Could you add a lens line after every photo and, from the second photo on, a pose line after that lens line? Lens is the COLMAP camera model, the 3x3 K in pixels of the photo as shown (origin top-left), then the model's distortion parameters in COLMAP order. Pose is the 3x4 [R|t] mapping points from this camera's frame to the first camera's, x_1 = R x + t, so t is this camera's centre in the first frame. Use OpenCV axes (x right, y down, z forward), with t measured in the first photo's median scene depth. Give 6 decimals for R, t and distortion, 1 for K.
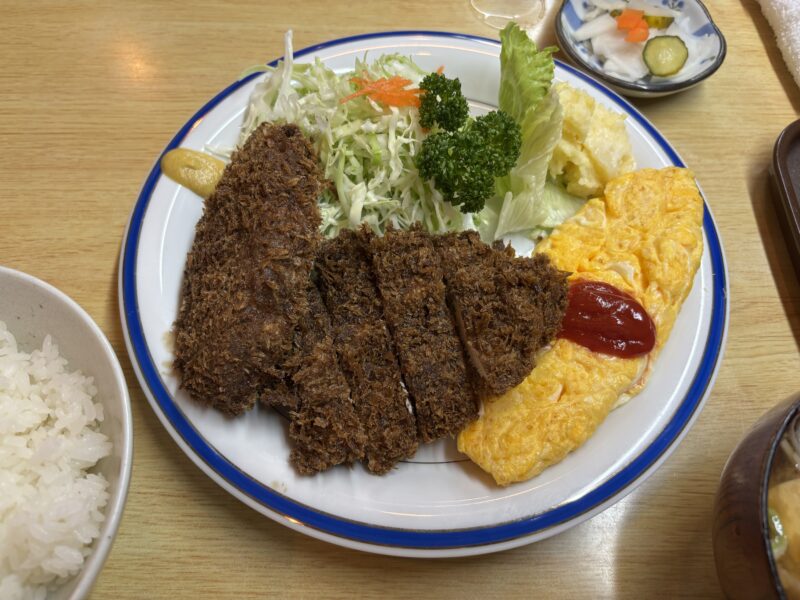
lens RADIAL K [[602.1, 0, 400.0], [0, 602.1, 300.0], [0, 0, 1]] dist [-0.029908, 0.000193]
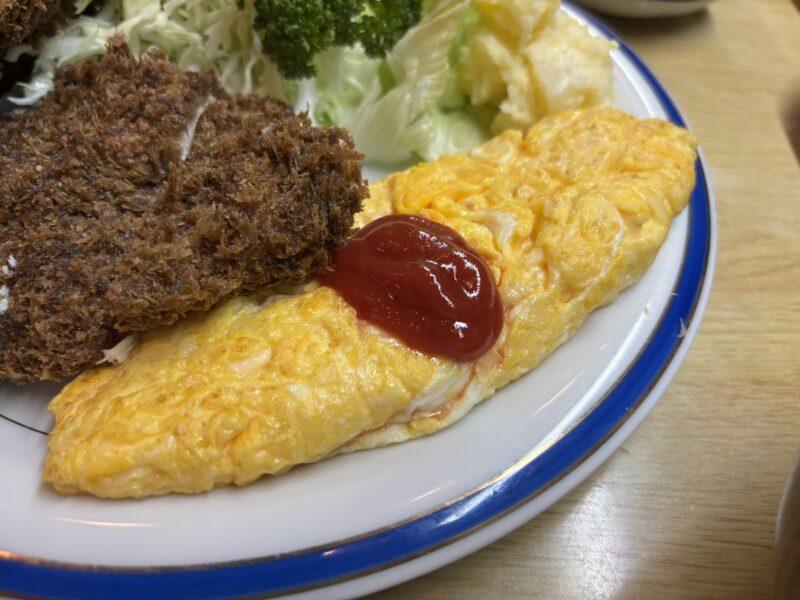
lens RADIAL K [[635.2, 0, 400.0], [0, 635.2, 300.0], [0, 0, 1]] dist [-0.031659, -0.003279]
pose [[0.935473, 0.302274, -0.183088, 0.438579], [-0.333608, 0.926272, -0.175289, 0.152665], [0.116604, 0.225058, 0.967343, 0.475324]]
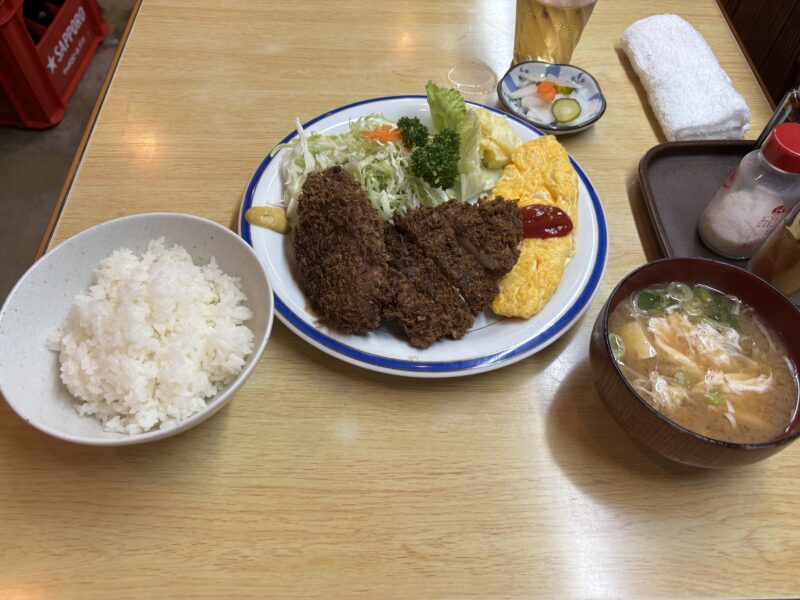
lens RADIAL K [[591.1, 0, 400.0], [0, 591.1, 300.0], [0, 0, 1]] dist [0.005602, 0.000241]
pose [[0.925810, -0.307352, 0.220025, -0.504509], [0.329548, 0.941420, -0.071591, 0.237439], [-0.185133, 0.138788, 0.972864, -0.587246]]
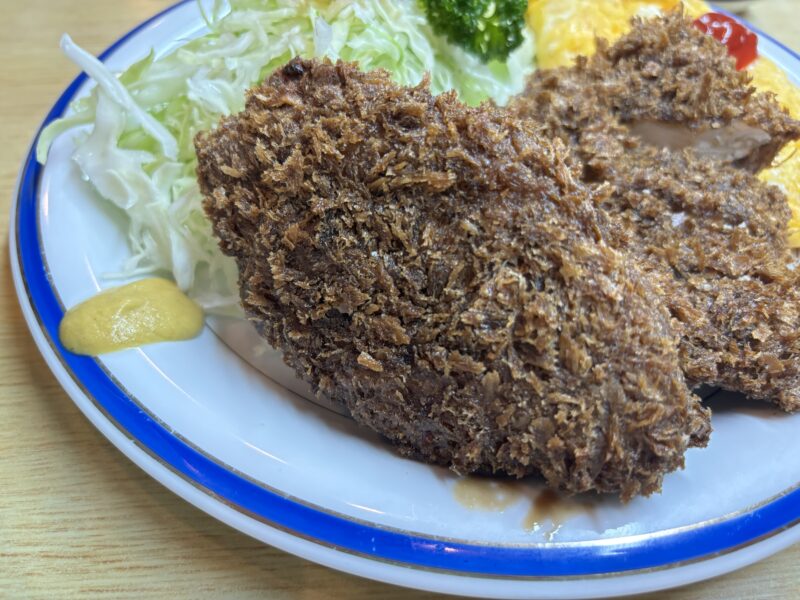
lens RADIAL K [[635.2, 0, 400.0], [0, 635.2, 300.0], [0, 0, 1]] dist [-0.031659, -0.003279]
pose [[0.522802, -0.657449, 0.542623, -0.589372], [0.751200, 0.656211, 0.071313, -0.117897], [-0.402960, 0.370335, 0.836944, 0.574737]]
